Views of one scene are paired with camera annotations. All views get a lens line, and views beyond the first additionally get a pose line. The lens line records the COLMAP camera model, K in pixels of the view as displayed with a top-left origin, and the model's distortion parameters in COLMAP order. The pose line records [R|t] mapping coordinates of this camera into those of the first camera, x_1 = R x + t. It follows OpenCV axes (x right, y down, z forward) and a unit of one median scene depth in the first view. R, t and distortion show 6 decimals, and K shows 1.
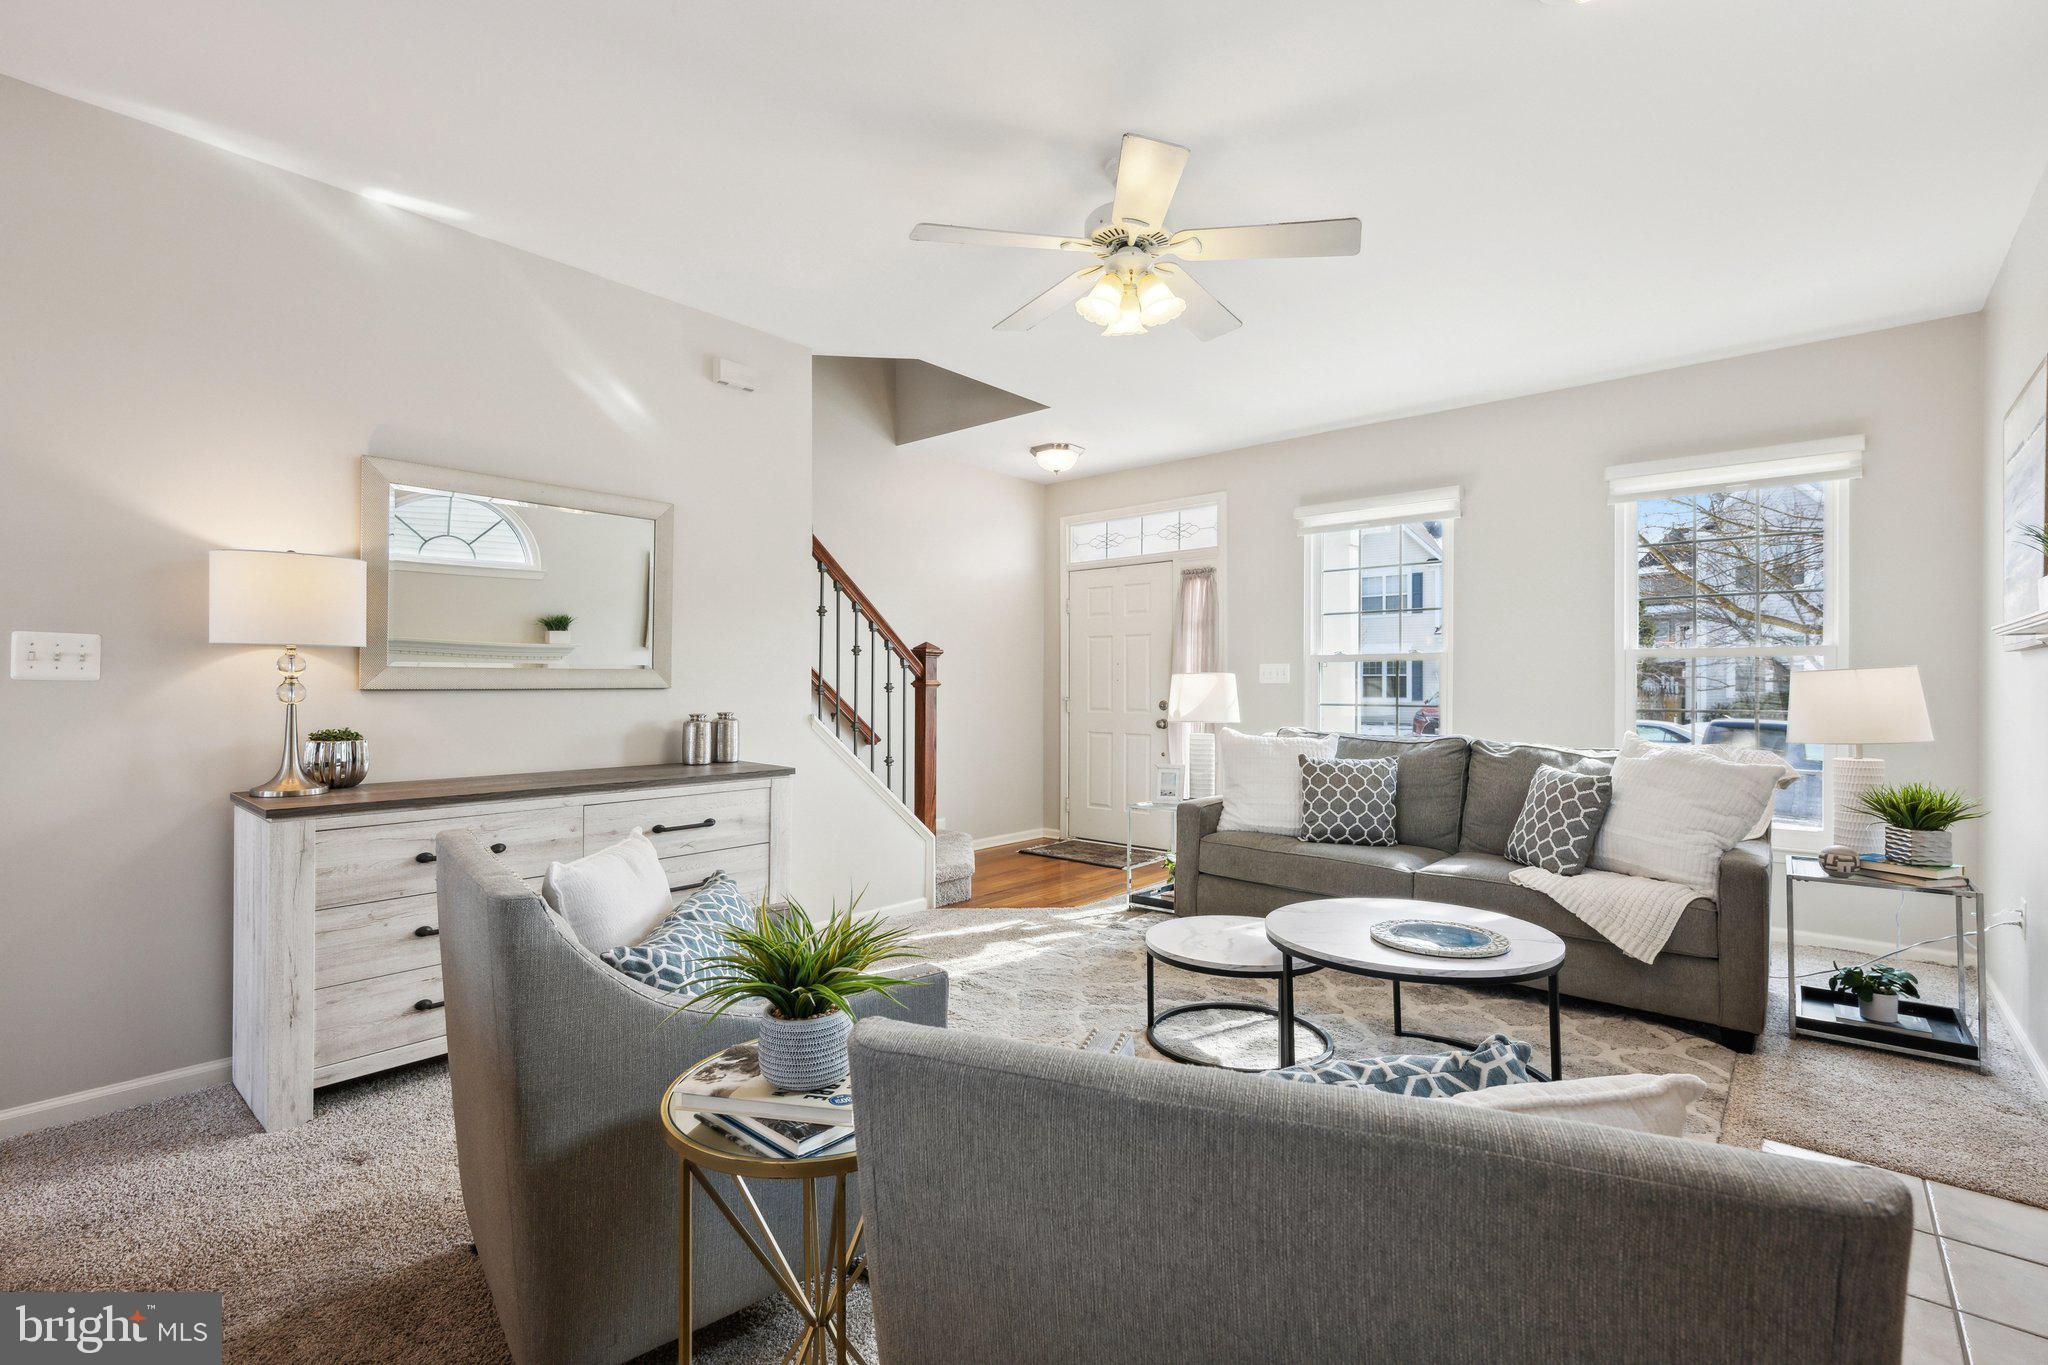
lens RADIAL K [[915.0, 0, 1023.4], [0, 915.0, 688.1], [0, 0, 1]] dist [0.000345, -0.000009]
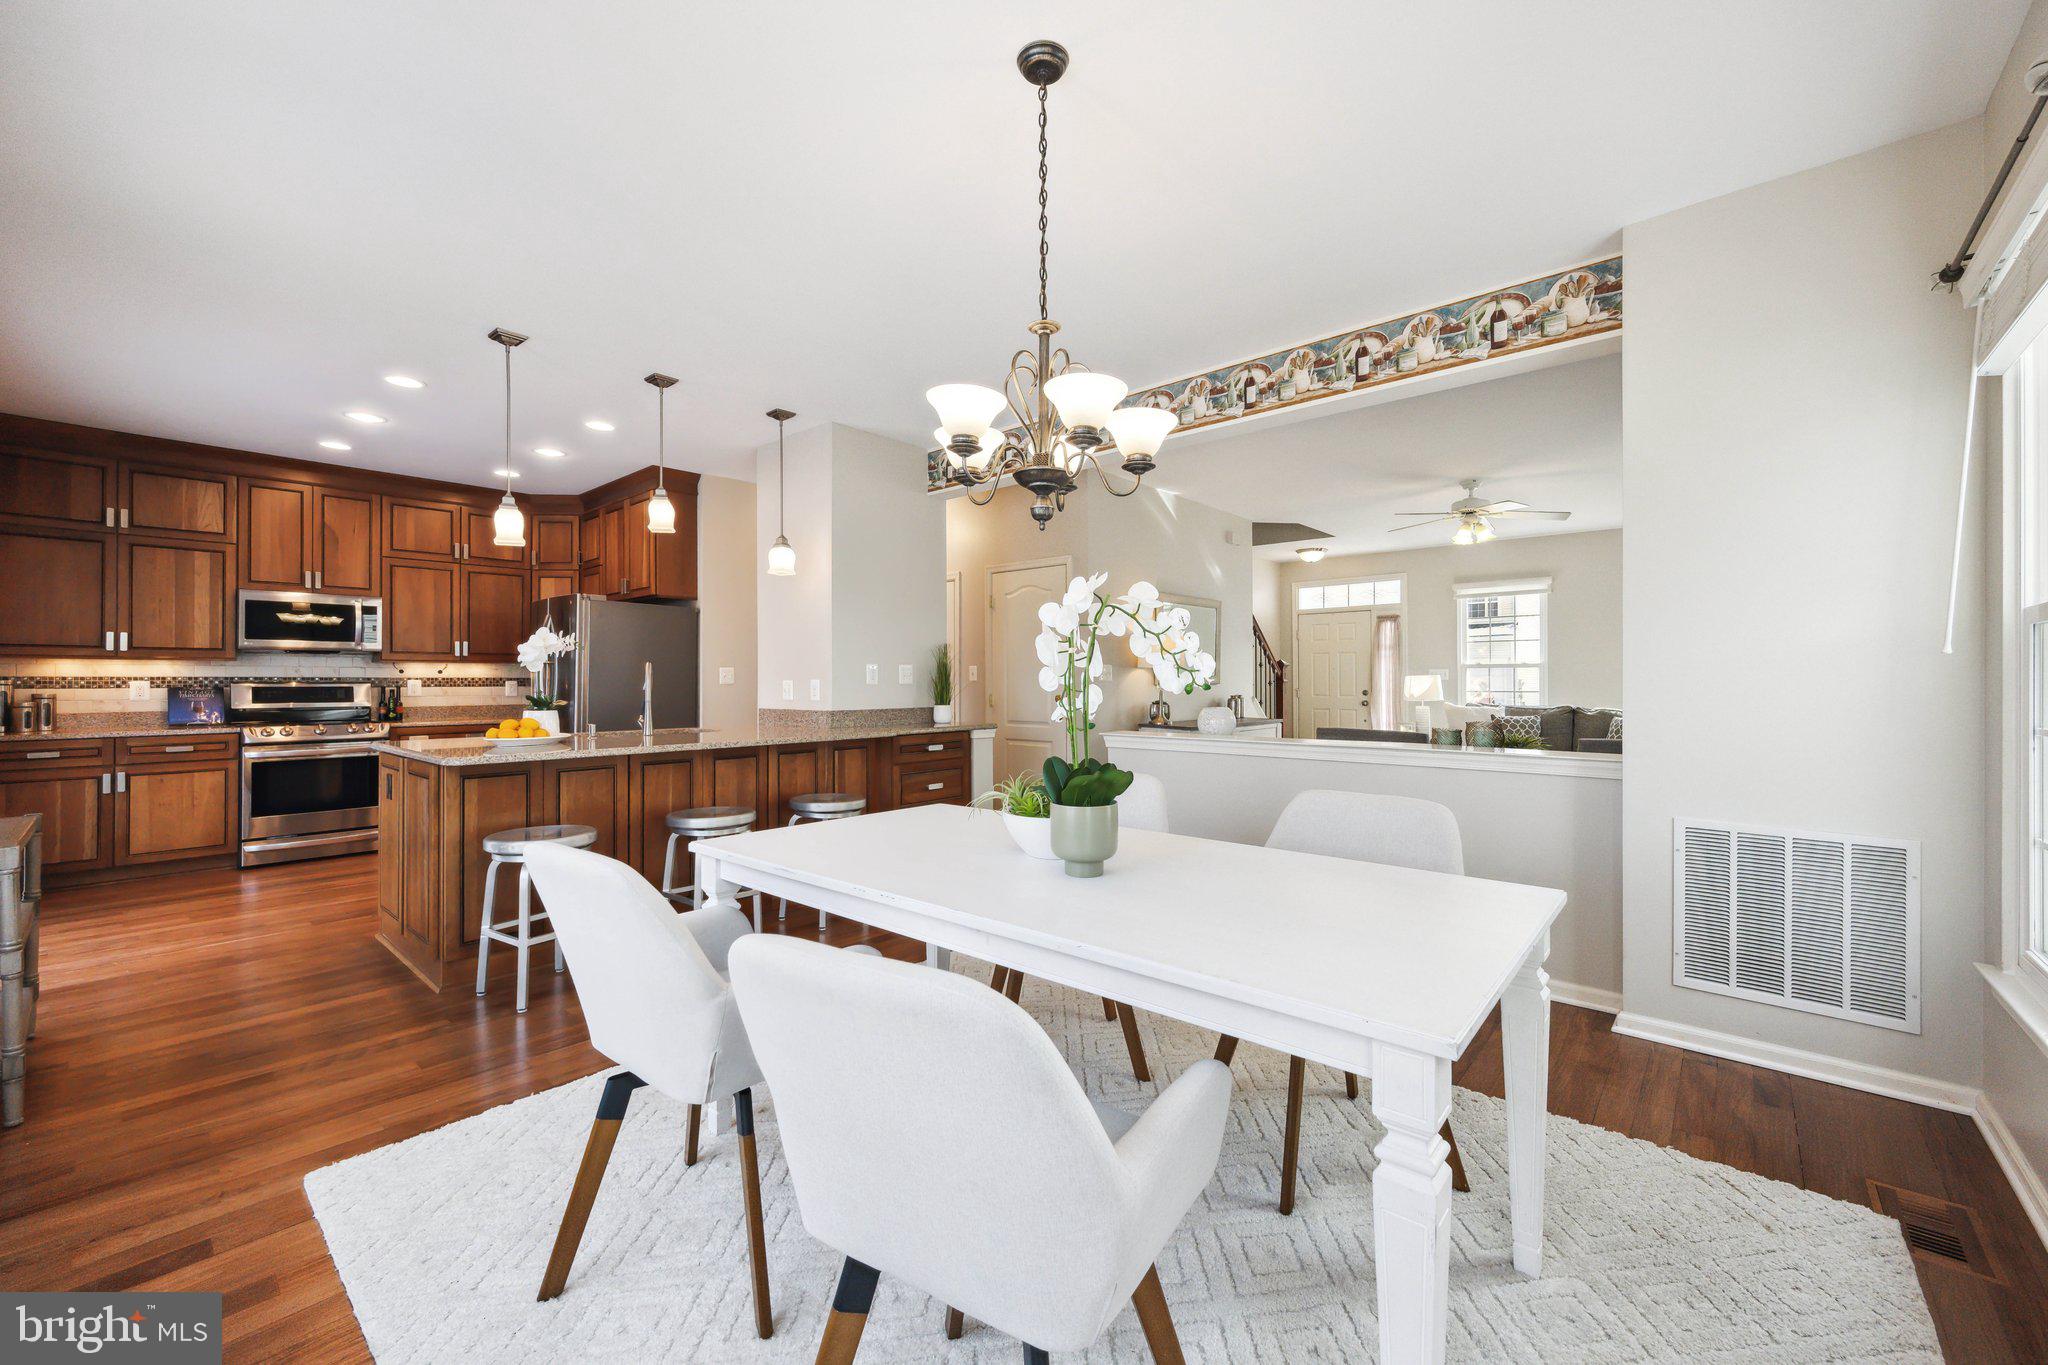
lens RADIAL K [[810.1, 0, 1019.5], [0, 810.1, 678.7], [0, 0, 1]] dist [0.001330, -0.000056]
pose [[0.999831, 0.001063, -0.018354, -0.497578], [-0.001172, 0.999982, -0.005896, 0.002521], [0.018348, 0.005916, 0.999814, -0.587867]]
